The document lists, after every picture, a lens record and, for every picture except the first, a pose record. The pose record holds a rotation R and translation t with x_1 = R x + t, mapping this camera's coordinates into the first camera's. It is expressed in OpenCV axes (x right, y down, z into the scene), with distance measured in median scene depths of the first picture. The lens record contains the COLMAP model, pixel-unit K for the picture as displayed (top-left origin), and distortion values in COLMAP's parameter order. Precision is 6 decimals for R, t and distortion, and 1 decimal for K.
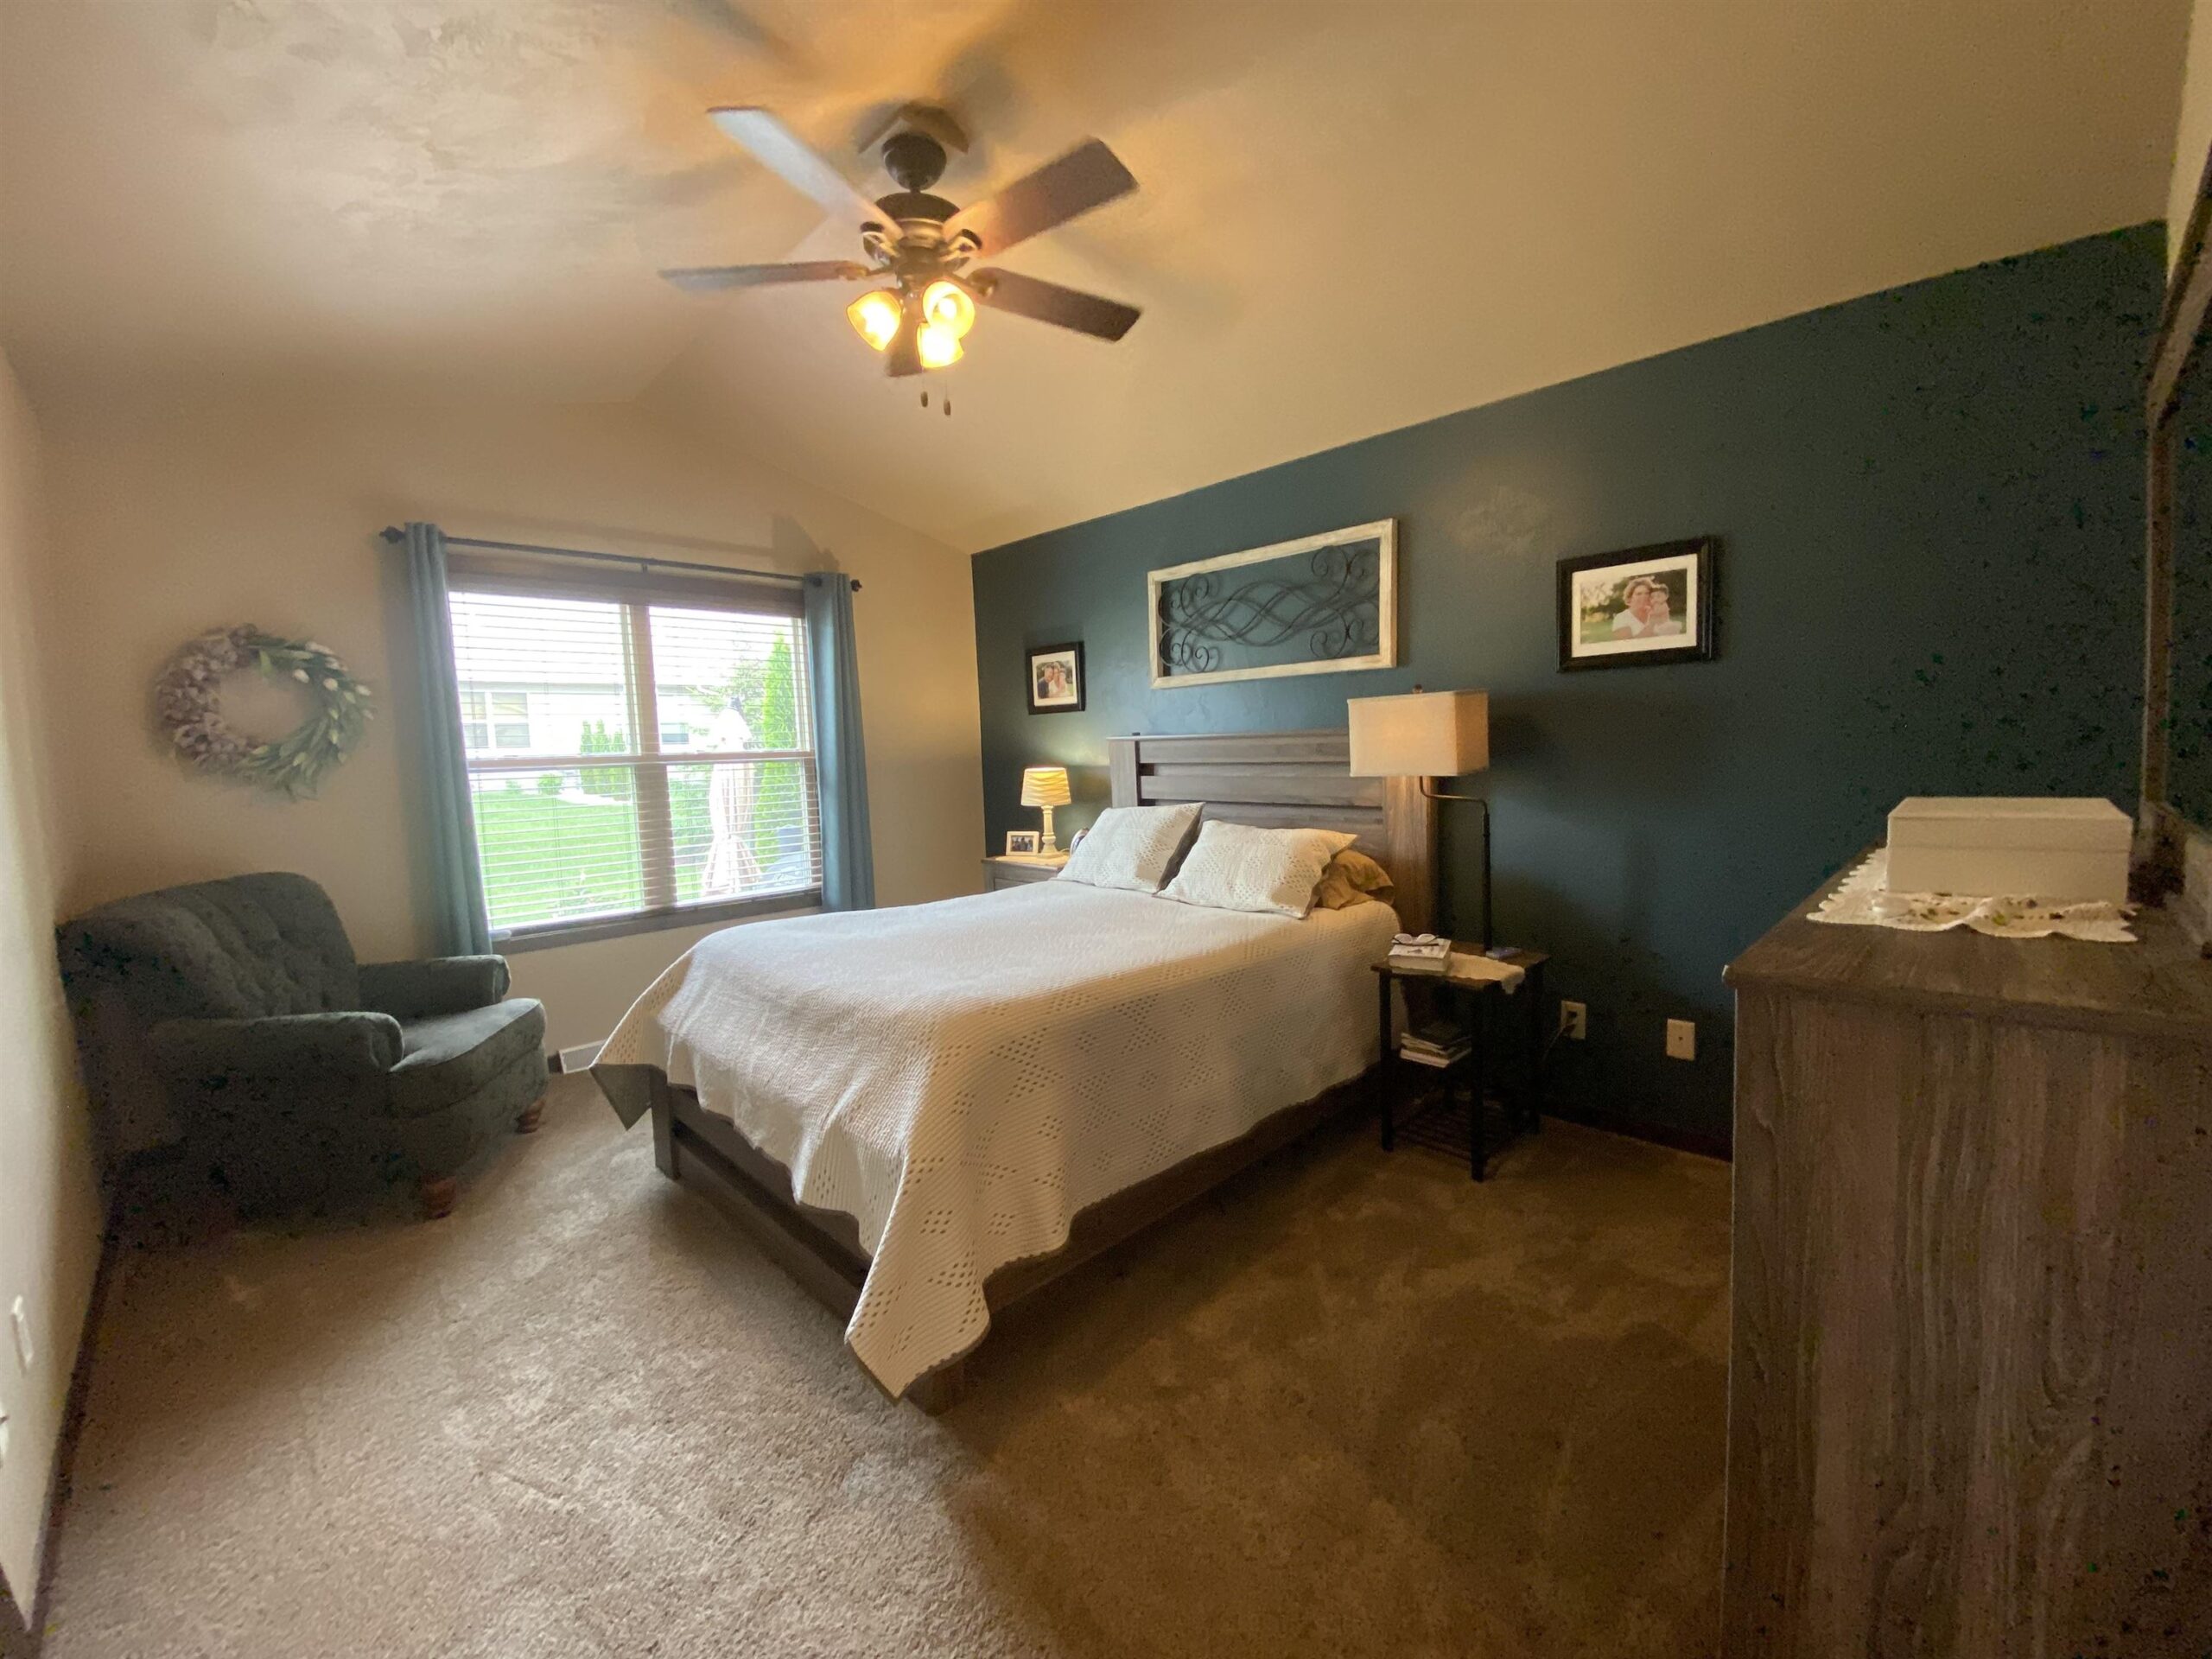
lens RADIAL K [[891.8, 0, 1101.9], [0, 891.8, 831.2], [0, 0, 1]] dist [0.010091, -0.014045]
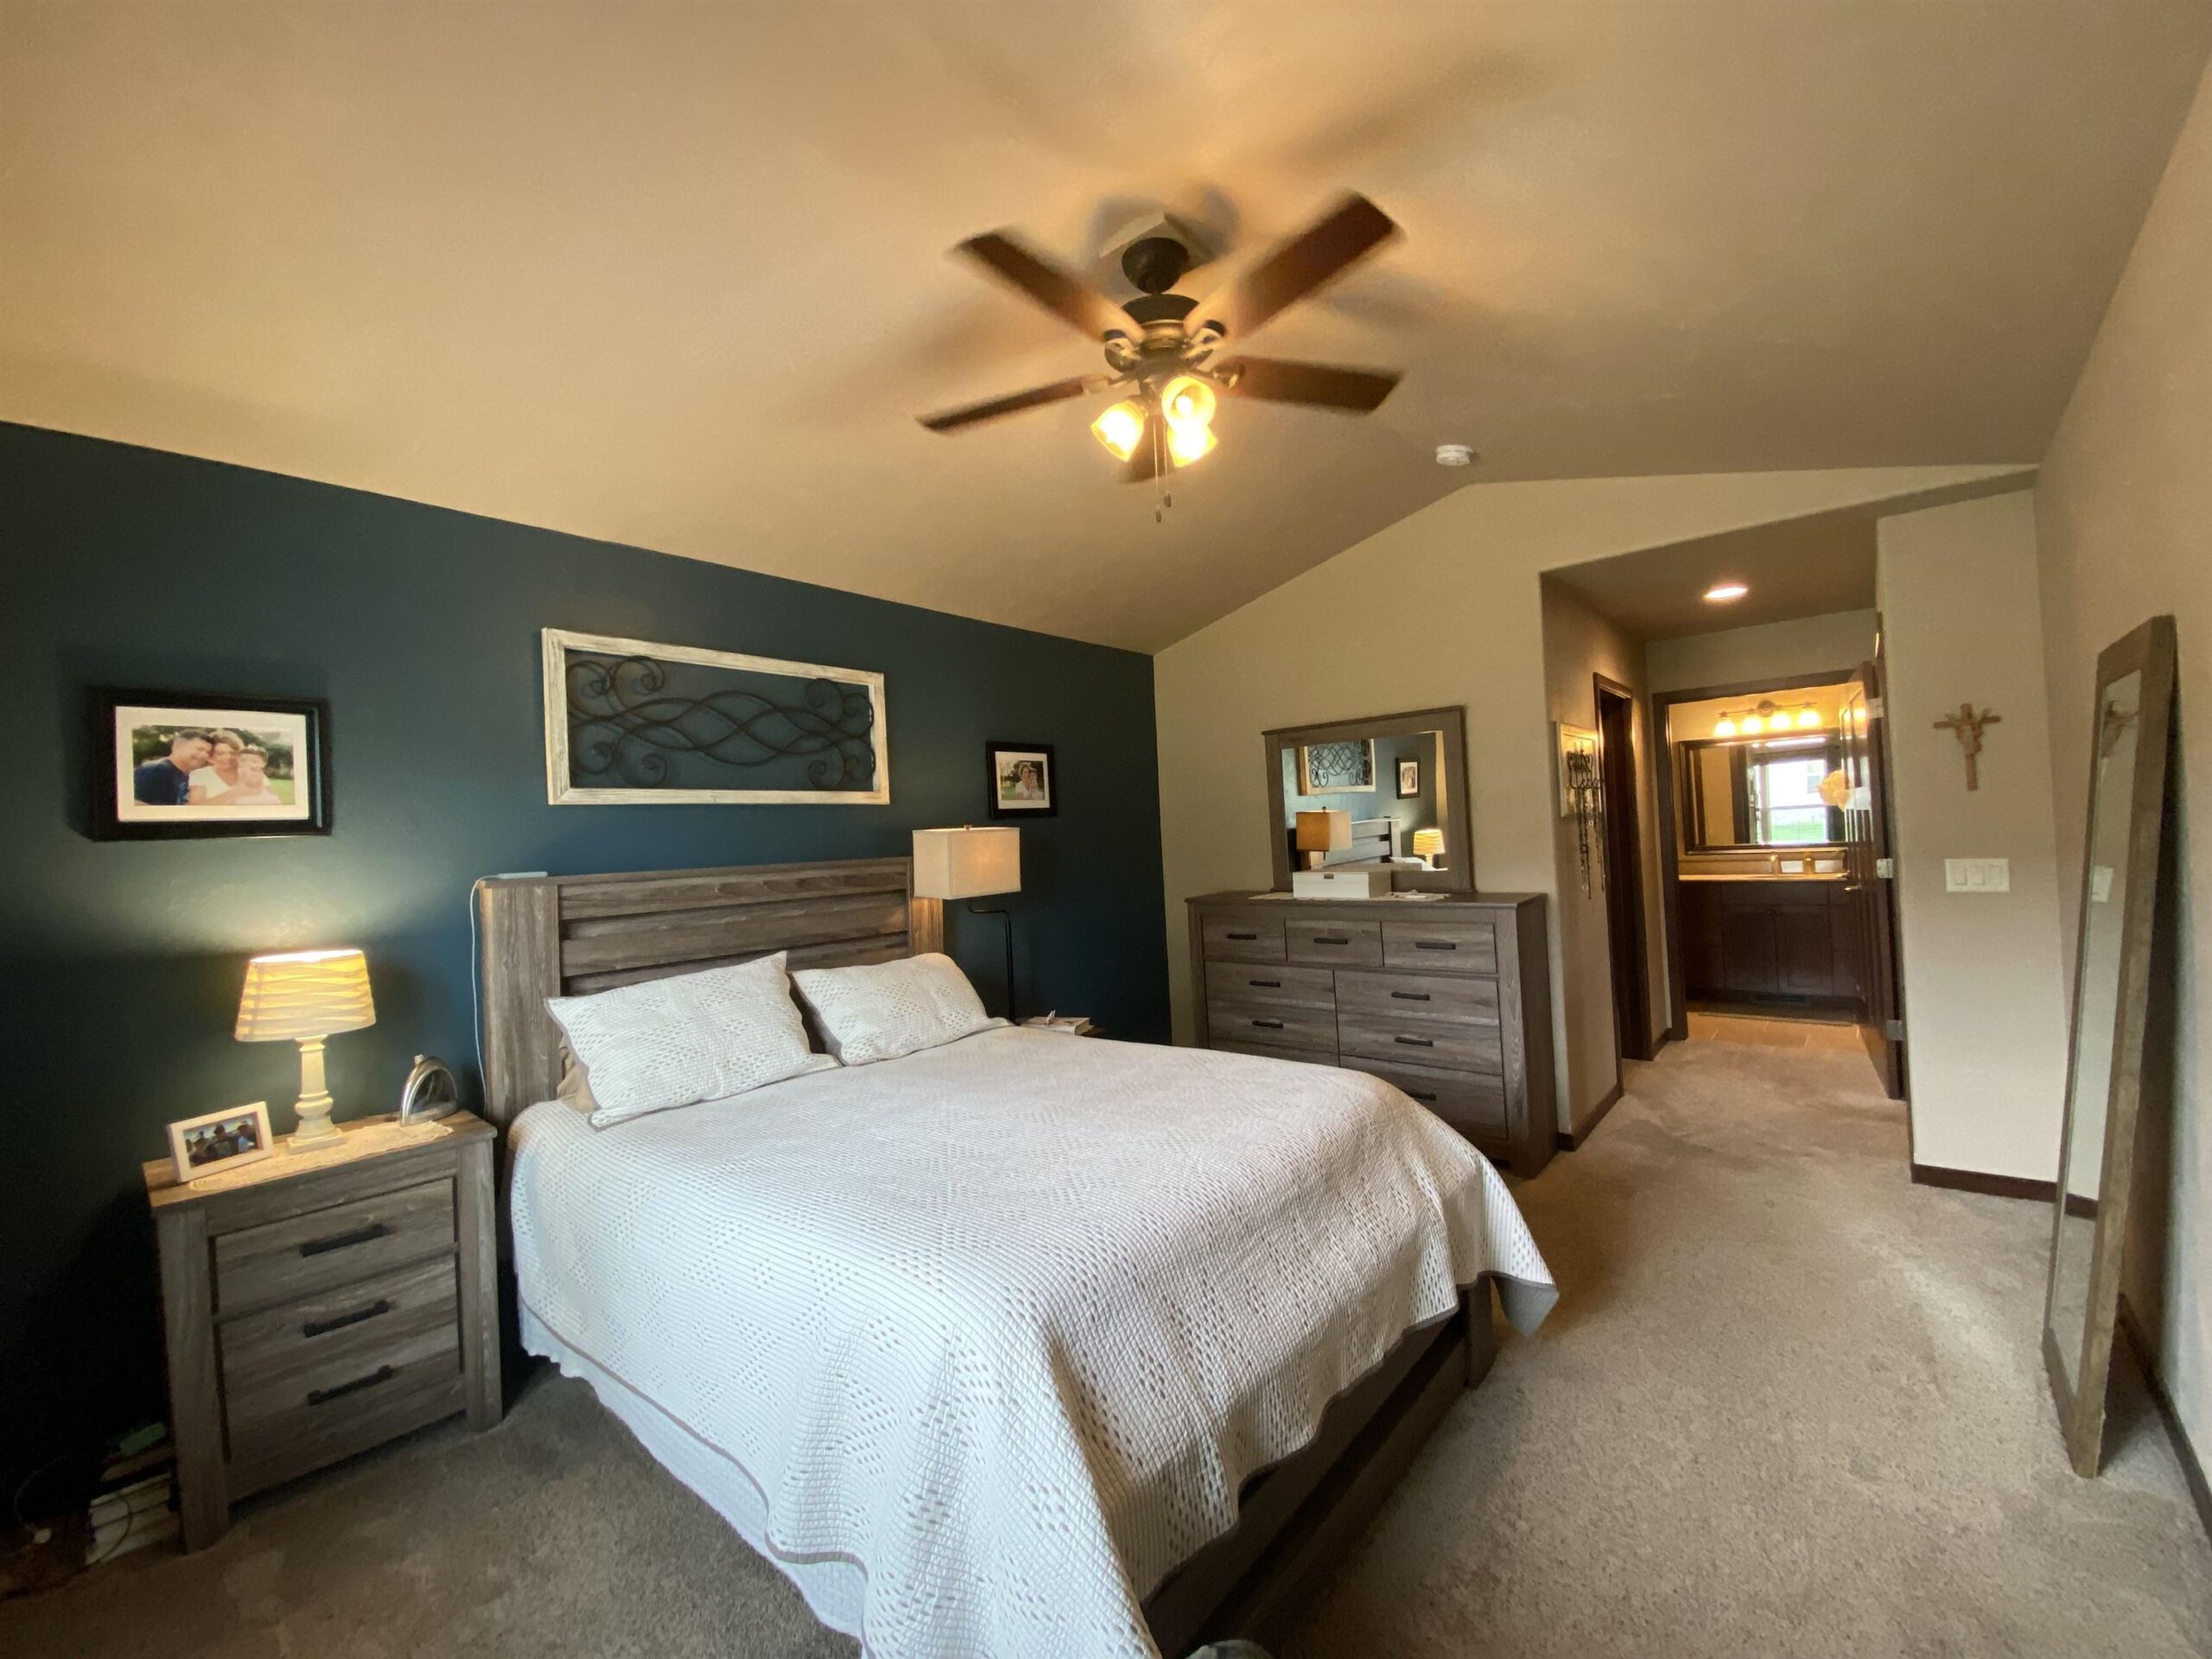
lens RADIAL K [[891.8, 0, 1097.5], [0, 891.8, 824.0], [0, 0, 1]] dist [0.010091, -0.014045]
pose [[-0.102447, 0.060820, 0.992877, -0.741561], [0.155309, 0.986866, -0.044427, -0.067221], [-0.982539, 0.149652, -0.110548, 0.820725]]
